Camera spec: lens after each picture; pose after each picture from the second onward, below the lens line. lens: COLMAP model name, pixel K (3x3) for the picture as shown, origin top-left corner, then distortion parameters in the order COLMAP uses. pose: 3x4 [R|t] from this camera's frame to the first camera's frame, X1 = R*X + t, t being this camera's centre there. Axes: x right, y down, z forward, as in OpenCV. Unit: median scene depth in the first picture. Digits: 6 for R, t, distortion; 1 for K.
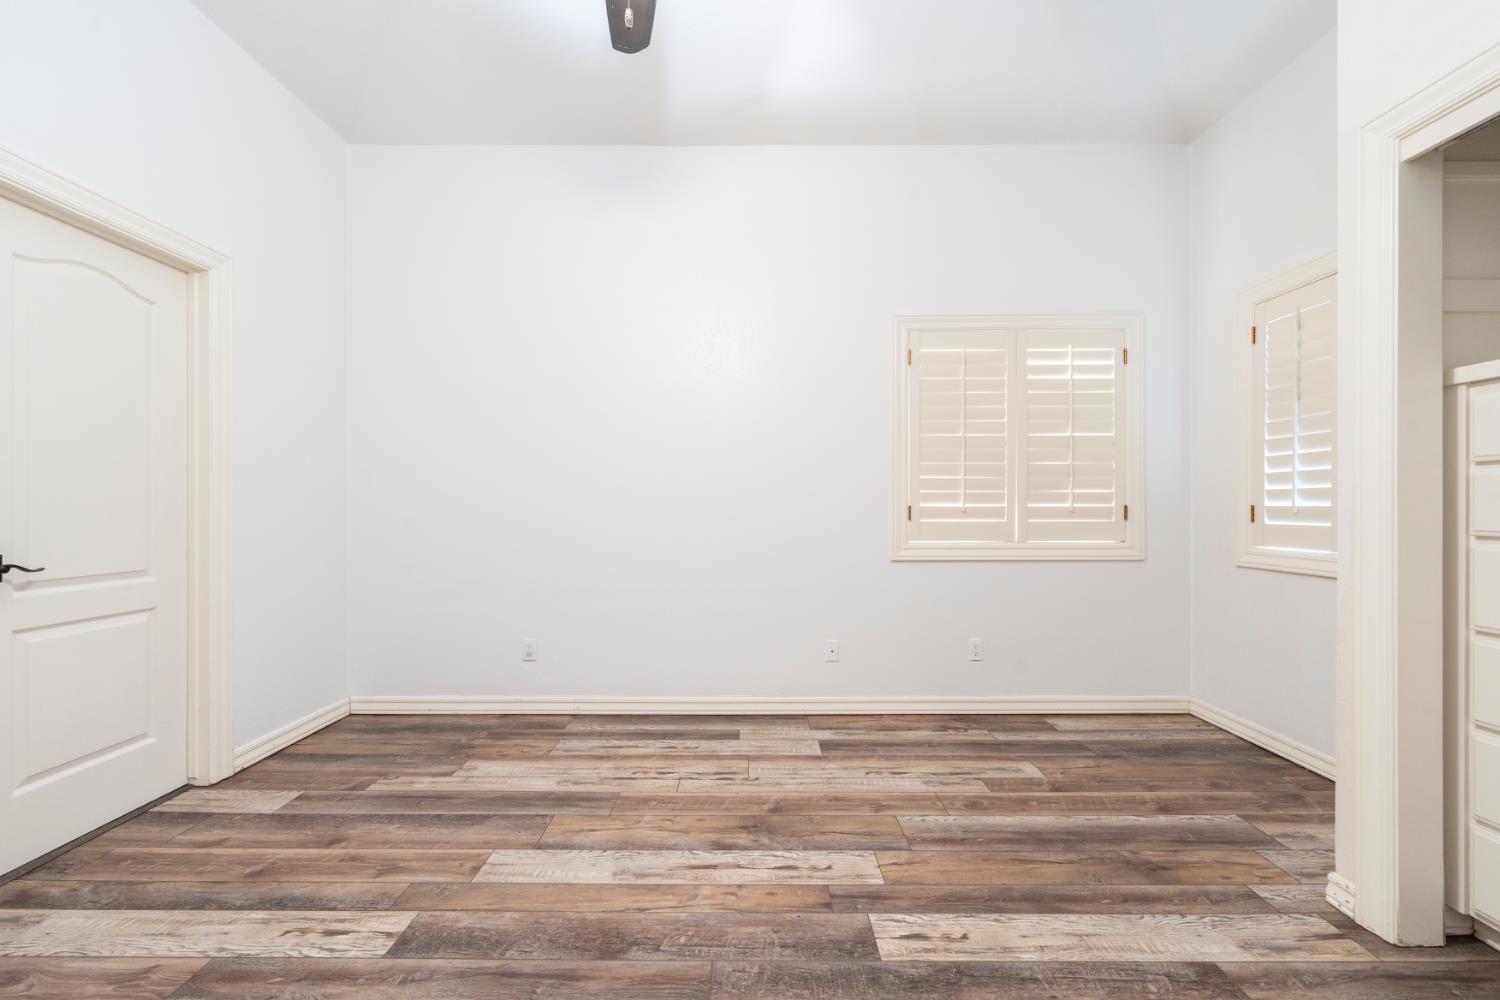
lens RADIAL K [[551.7, 0, 713.7], [0, 551.7, 483.6], [0, 0, 1]] dist [0.000179, -0.000029]
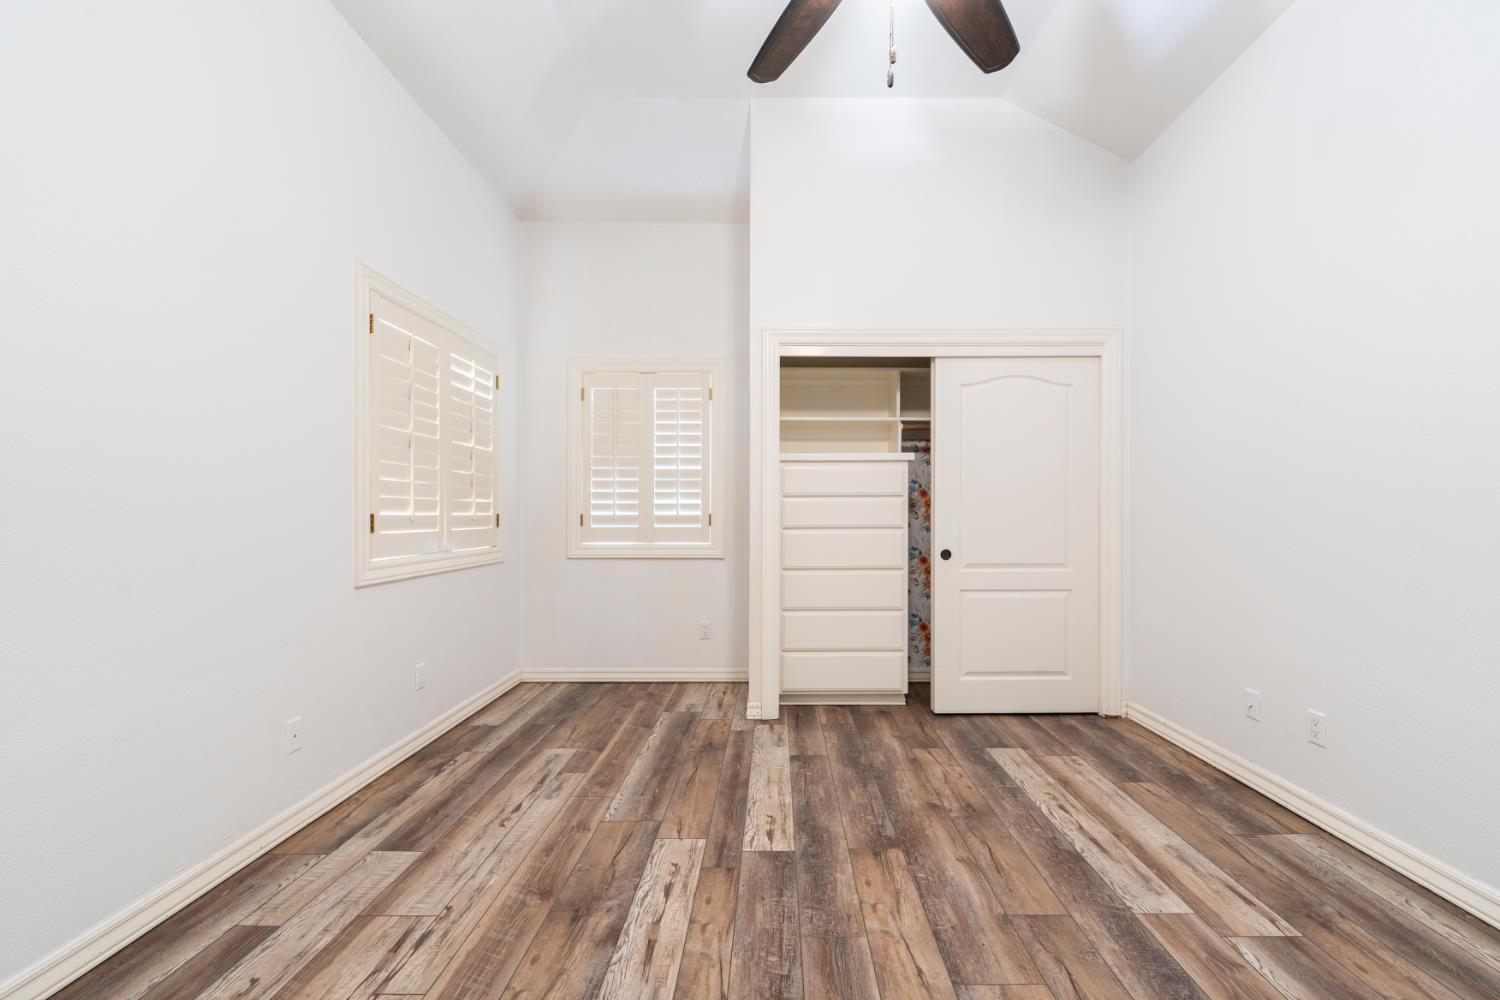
lens RADIAL K [[616.1, 0, 750.0], [0, 616.1, 500.0], [0, 0, 1]] dist [-0.000401, -0.000073]
pose [[0.035228, 0.025165, 0.999062, -0.651537], [-0.040830, 0.998884, -0.023721, 0.025523], [-0.998545, -0.039956, 0.036216, 0.578631]]
